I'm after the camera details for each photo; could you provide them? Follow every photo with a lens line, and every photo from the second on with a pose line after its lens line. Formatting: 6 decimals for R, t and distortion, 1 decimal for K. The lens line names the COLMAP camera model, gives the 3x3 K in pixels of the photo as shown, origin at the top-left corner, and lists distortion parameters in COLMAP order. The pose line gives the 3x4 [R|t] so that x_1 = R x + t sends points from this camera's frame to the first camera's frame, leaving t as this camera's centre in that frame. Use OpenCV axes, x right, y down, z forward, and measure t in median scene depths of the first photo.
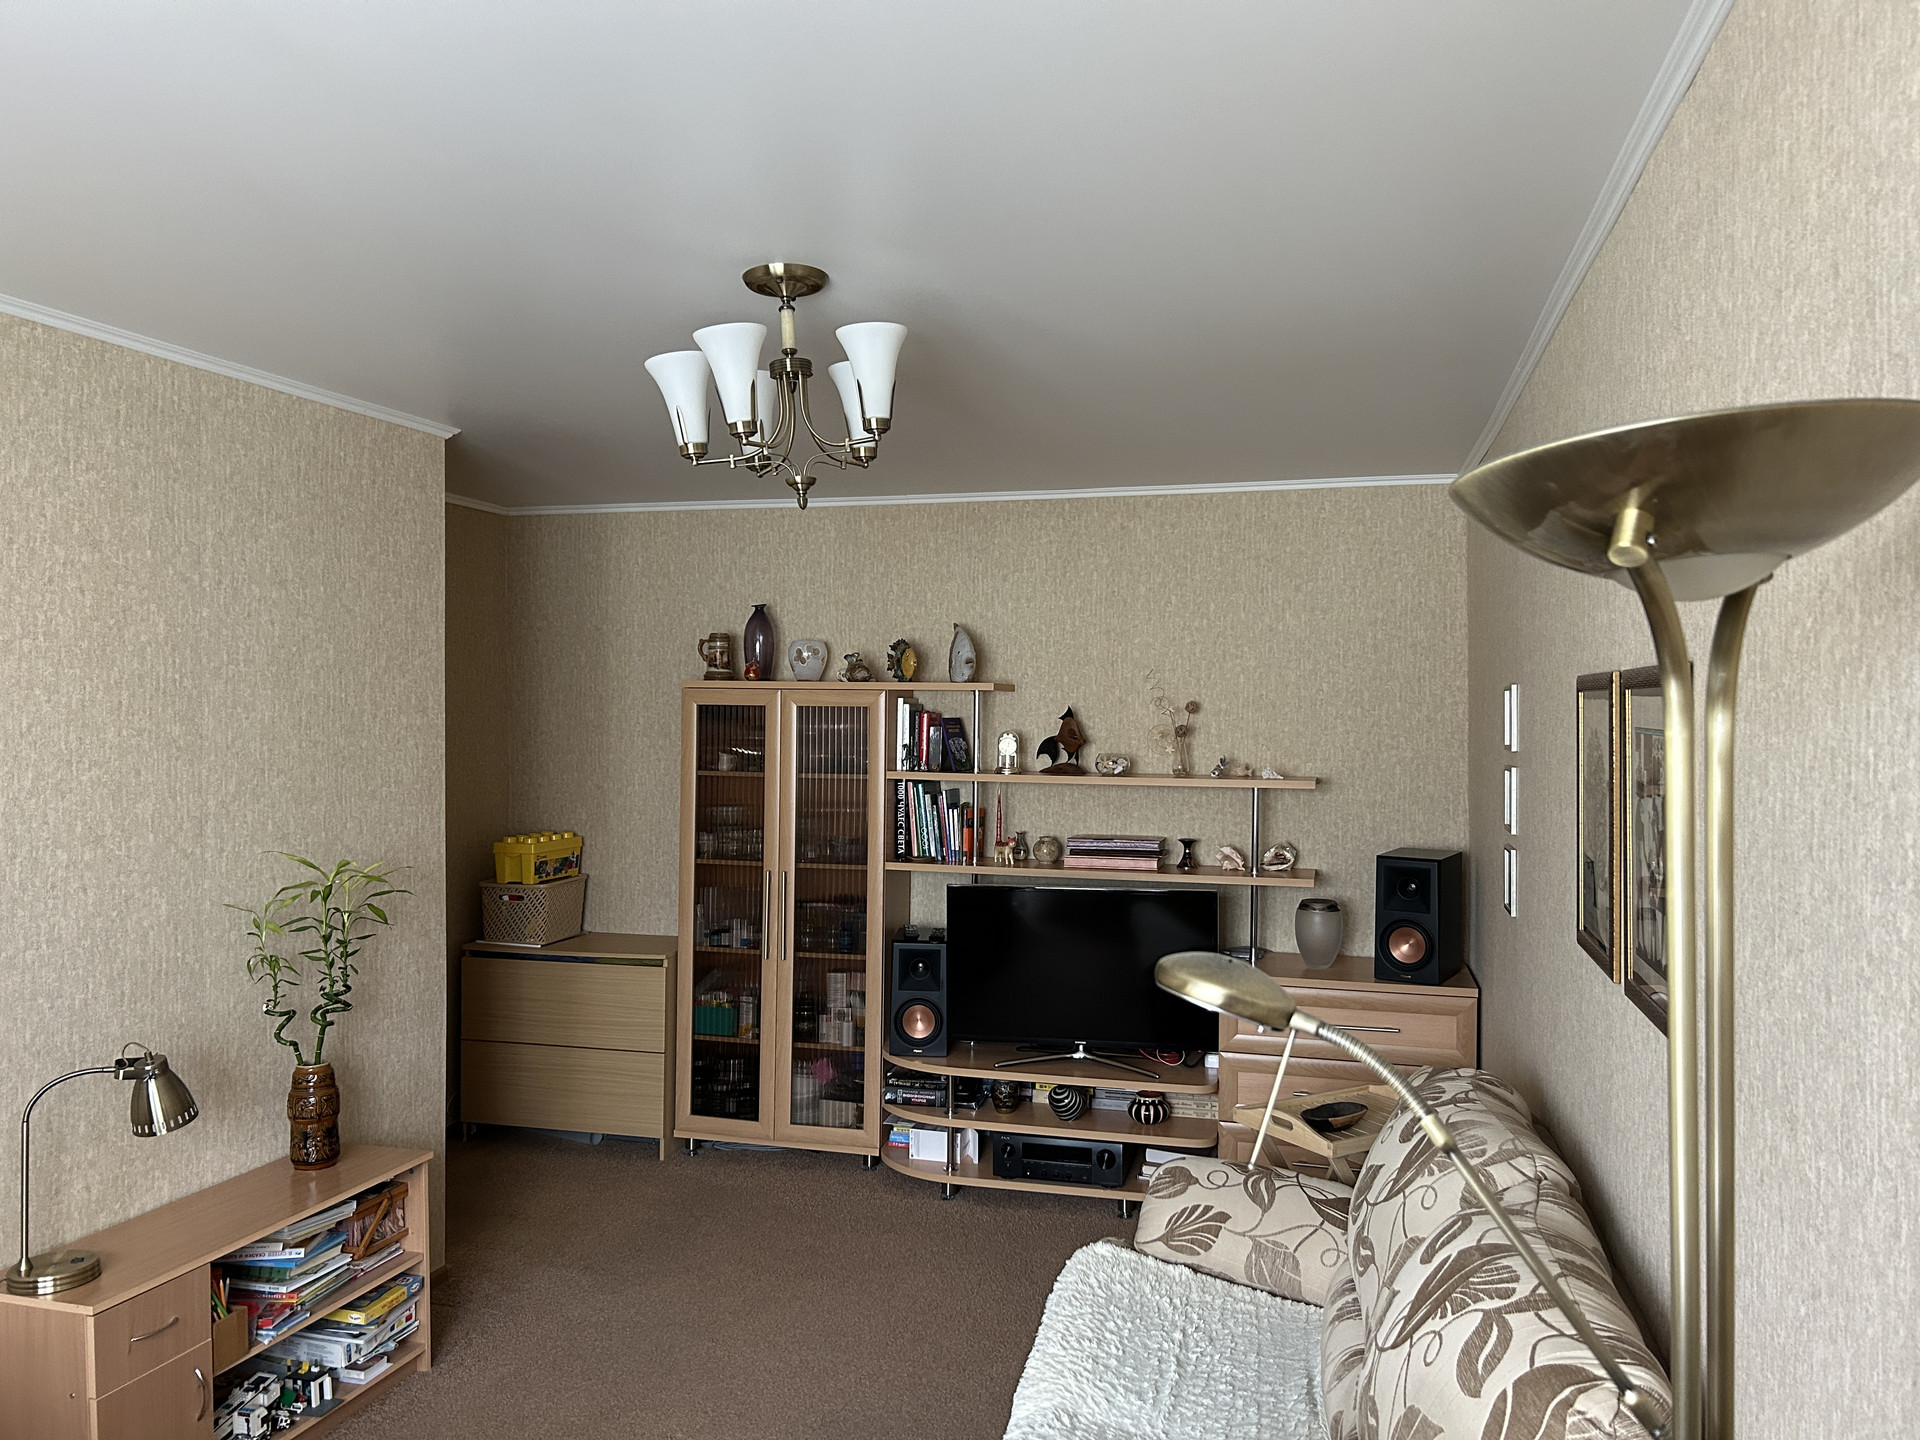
lens RADIAL K [[1448.5, 0, 957.9], [0, 1448.5, 718.0], [0, 0, 1]] dist [0.056484, -0.060666]
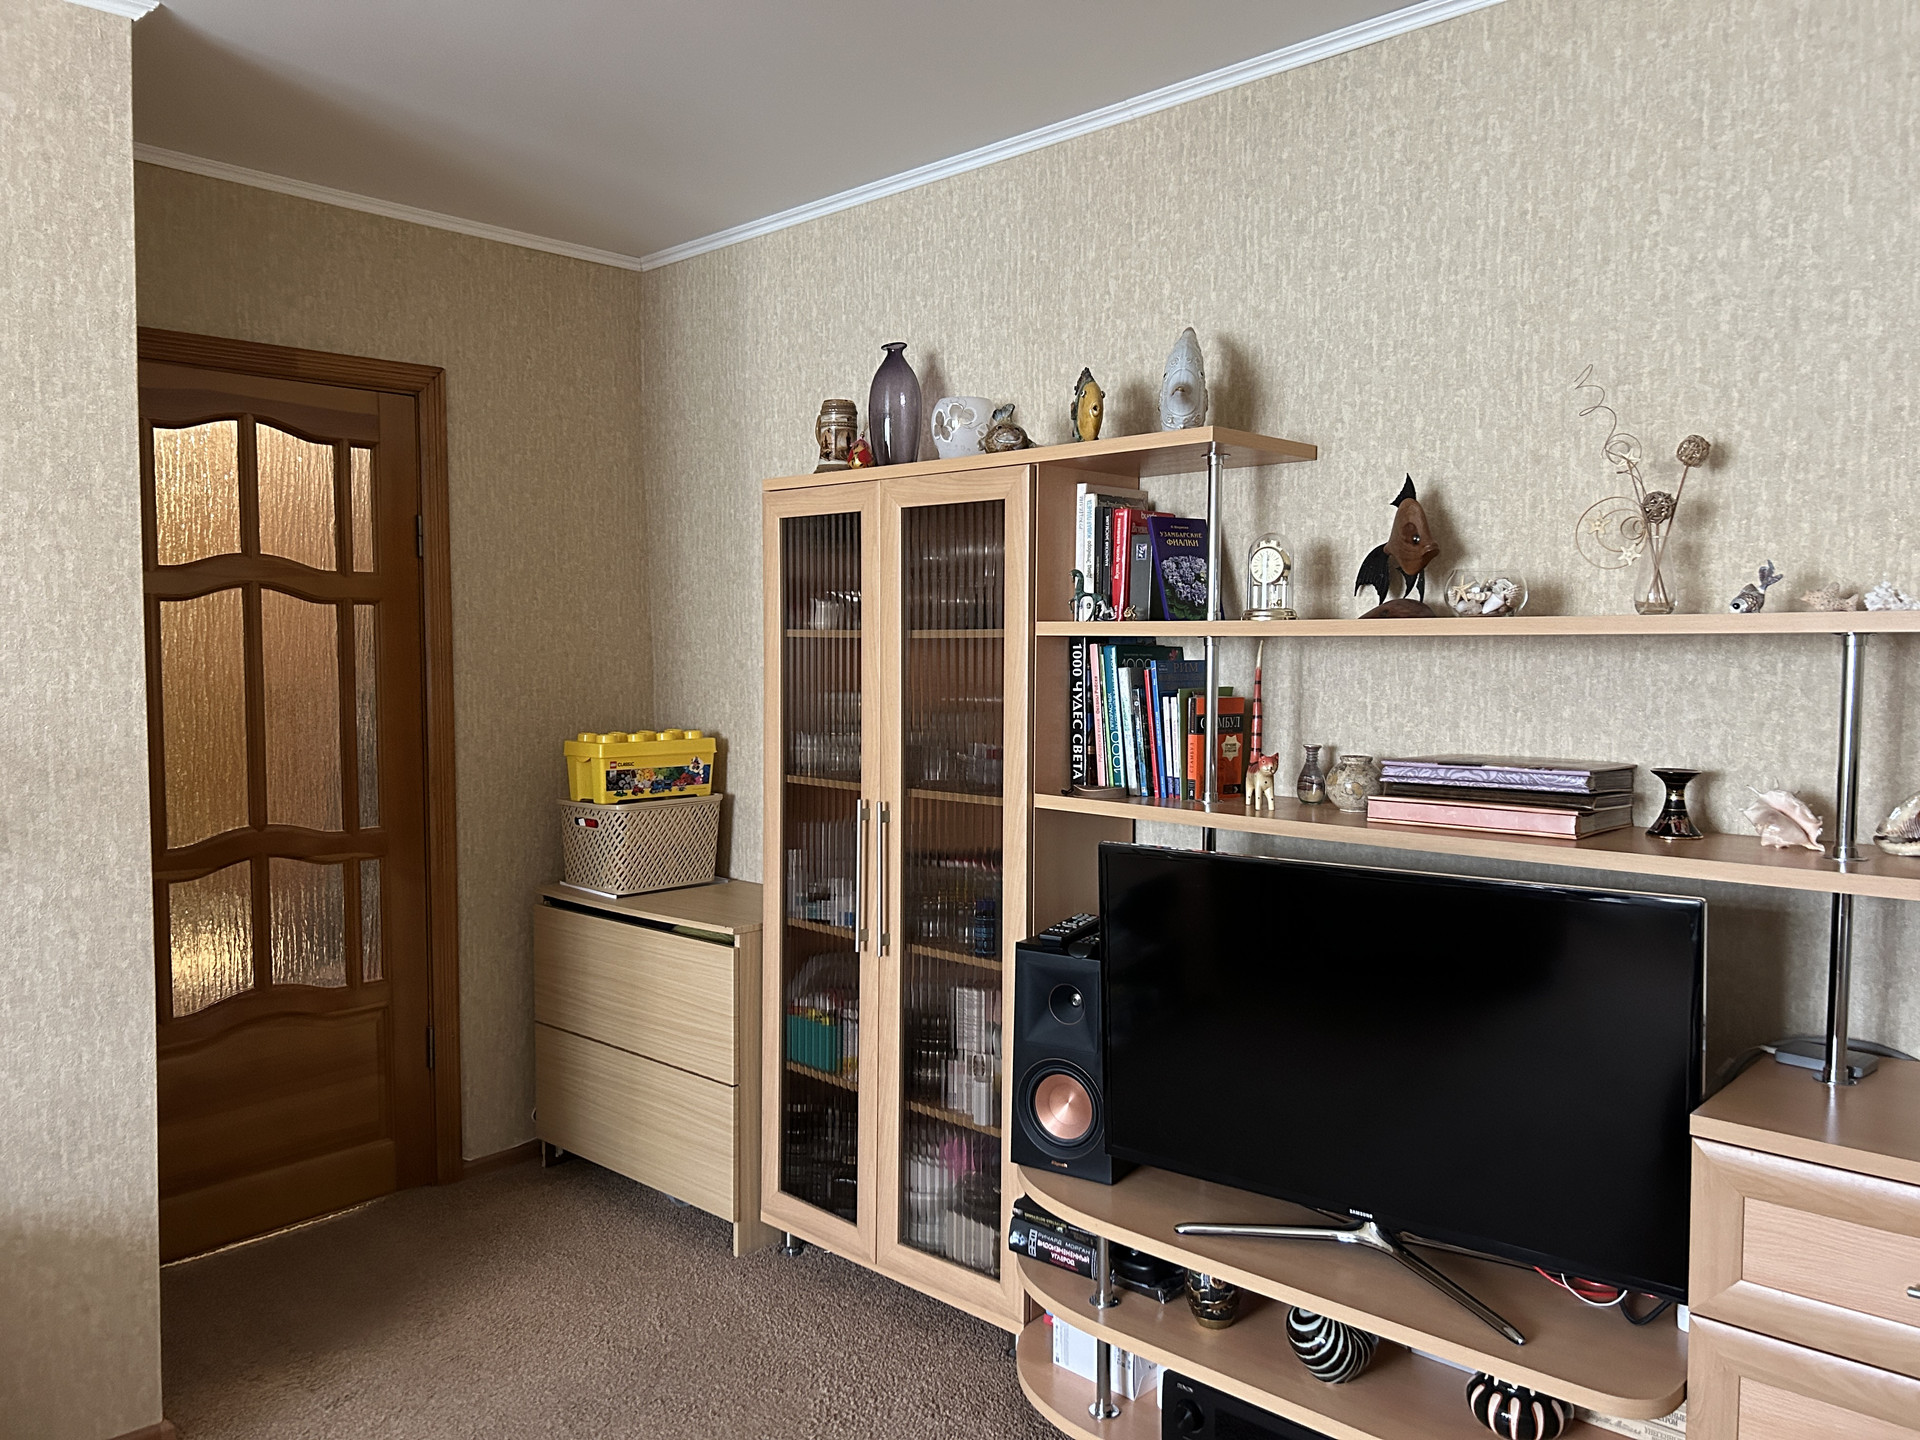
lens RADIAL K [[1448.5, 0, 945.1], [0, 1448.5, 726.8], [0, 0, 1]] dist [0.056484, -0.060666]
pose [[0.874013, 0.020830, -0.485455, 0.174076], [0.002607, 0.998865, 0.047553, 0.049181], [0.485895, -0.042828, 0.872967, 0.514690]]
